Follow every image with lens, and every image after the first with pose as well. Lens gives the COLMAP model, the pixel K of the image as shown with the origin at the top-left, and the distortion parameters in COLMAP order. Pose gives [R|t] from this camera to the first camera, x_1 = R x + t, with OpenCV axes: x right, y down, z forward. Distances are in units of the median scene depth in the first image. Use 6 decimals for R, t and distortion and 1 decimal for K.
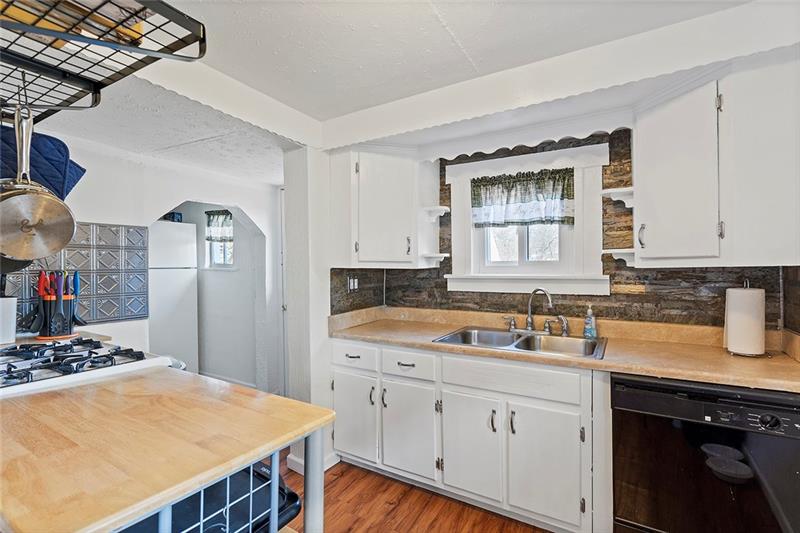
lens RADIAL K [[367.1, 0, 402.8], [0, 367.1, 265.0], [0, 0, 1]] dist [-0.001518, -0.000091]
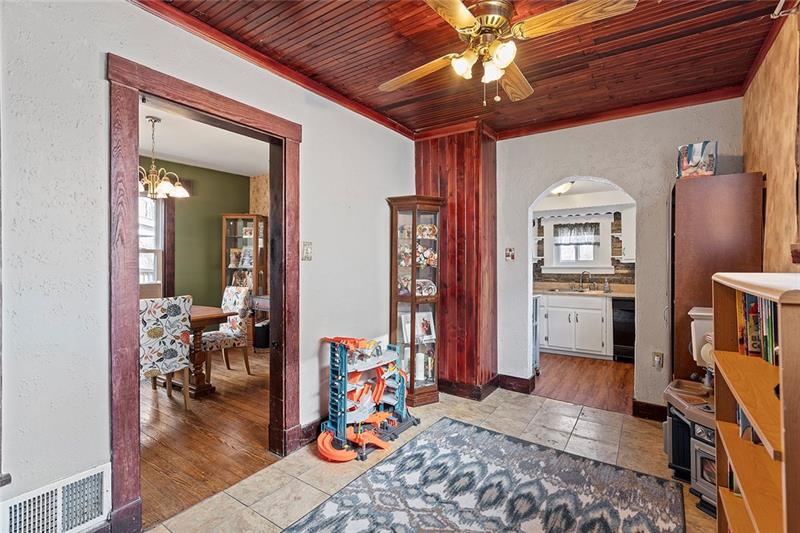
lens RADIAL K [[371.1, 0, 399.9], [0, 371.1, 260.4], [0, 0, 1]] dist [-0.002155, -0.000185]
pose [[0.997864, -0.002056, -0.065292, -0.671163], [0.001991, 0.999997, -0.001054, -0.010172], [0.065294, 0.000922, 0.997866, -1.486924]]
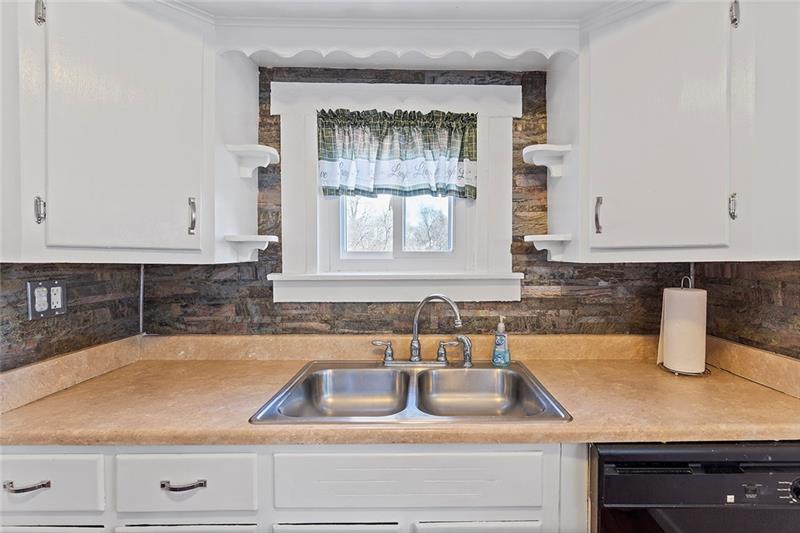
lens RADIAL K [[376.2, 0, 421.9], [0, 376.2, 263.1], [0, 0, 1]] dist [-0.001949, 0.000057]
pose [[0.856786, 0.000097, 0.515673, 0.020244], [-0.005344, 0.999948, 0.008691, 0.003293], [-0.515645, -0.010202, 0.856742, 0.430826]]
